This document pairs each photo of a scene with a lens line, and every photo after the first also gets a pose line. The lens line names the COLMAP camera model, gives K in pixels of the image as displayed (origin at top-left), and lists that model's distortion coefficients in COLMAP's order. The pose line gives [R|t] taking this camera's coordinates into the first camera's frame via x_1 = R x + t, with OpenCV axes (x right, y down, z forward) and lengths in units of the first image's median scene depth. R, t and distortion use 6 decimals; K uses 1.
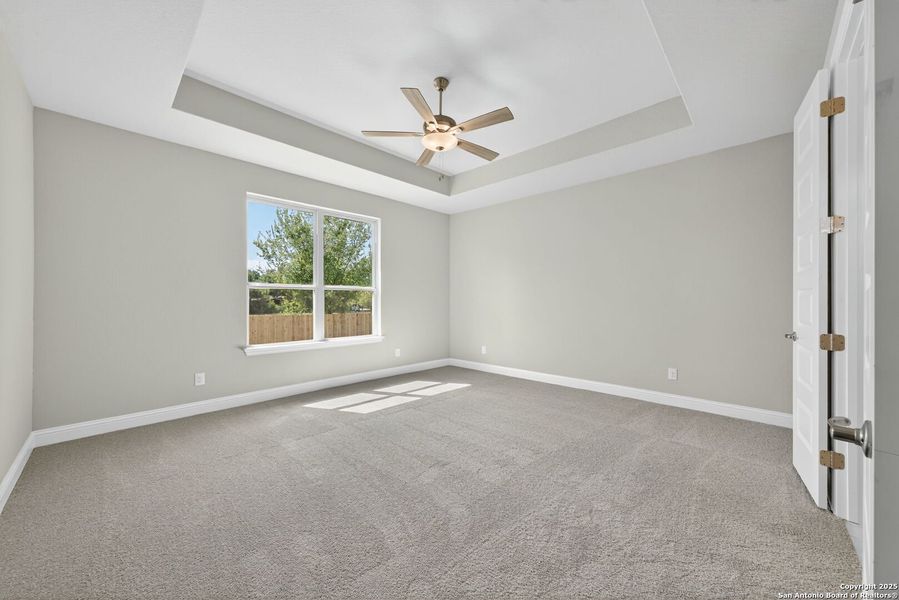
lens RADIAL K [[334.7, 0, 451.6], [0, 334.7, 302.2], [0, 0, 1]] dist [-0.001349, -0.000164]
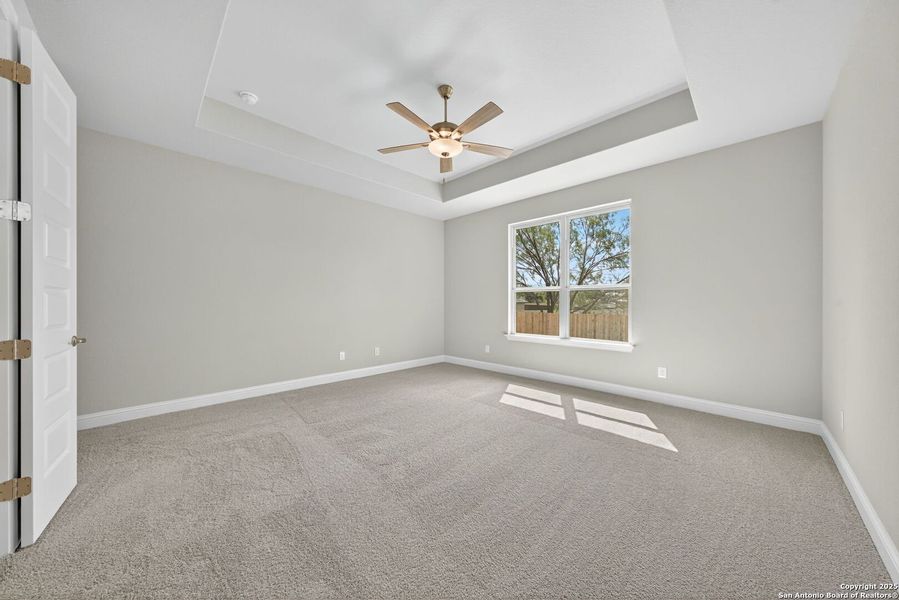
lens RADIAL K [[334.7, 0, 451.6], [0, 334.7, 302.2], [0, 0, 1]] dist [-0.001349, -0.000164]
pose [[-0.054343, 0.003511, -0.998516, 0.686104], [-0.000101, 0.999994, 0.003522, -0.003532], [0.998522, 0.000292, -0.054342, 0.706028]]
